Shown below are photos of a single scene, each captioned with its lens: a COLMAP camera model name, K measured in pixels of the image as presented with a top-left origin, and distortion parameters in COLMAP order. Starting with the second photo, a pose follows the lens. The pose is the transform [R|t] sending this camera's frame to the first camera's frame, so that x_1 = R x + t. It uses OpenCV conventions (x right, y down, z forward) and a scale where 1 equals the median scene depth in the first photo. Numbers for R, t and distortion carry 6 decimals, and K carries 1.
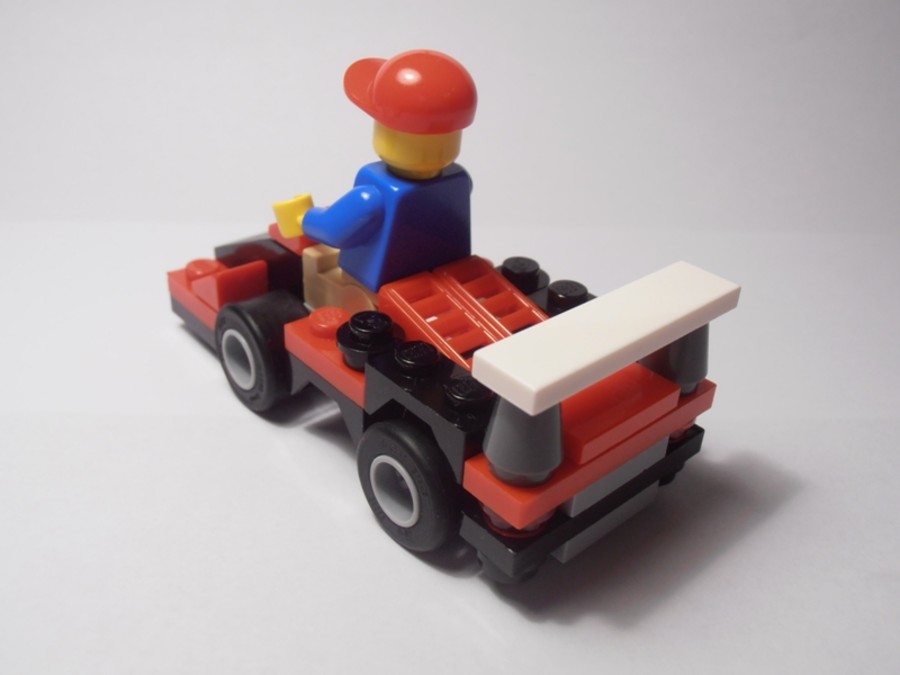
lens RADIAL K [[883.6, 0, 447.6], [0, 883.6, 336.7], [0, 0, 1]] dist [-0.034658, 0.000000]
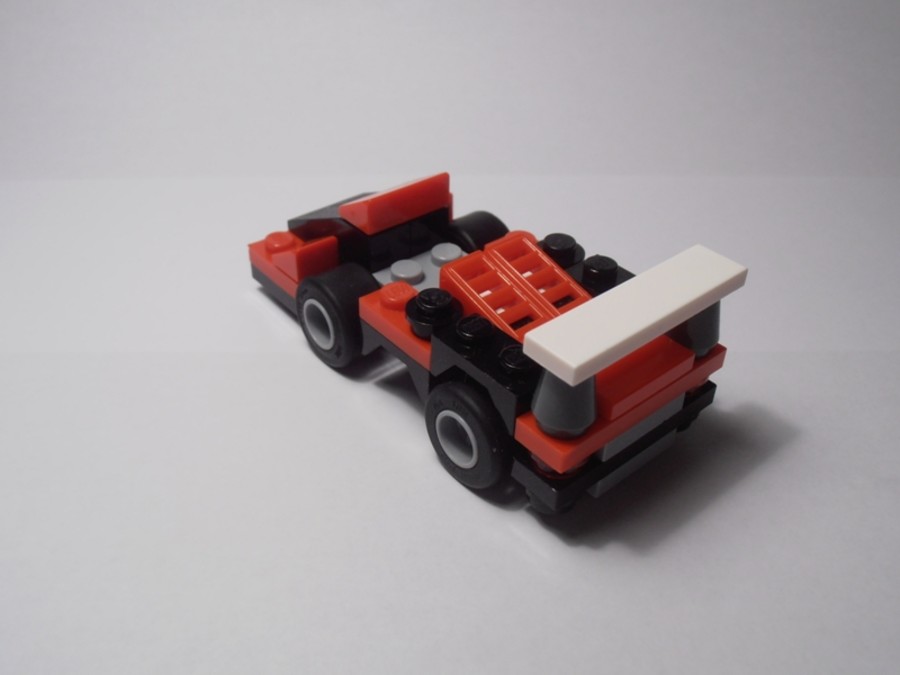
lens RADIAL K [[883.6, 0, 450.9], [0, 883.6, 337.5], [0, 0, 1]] dist [-0.034658, 0.000000]
pose [[0.999546, -0.006194, -0.029483, -0.029693], [0.008931, 0.995567, 0.093630, -0.074491], [0.028772, -0.093850, 0.995170, -0.185016]]
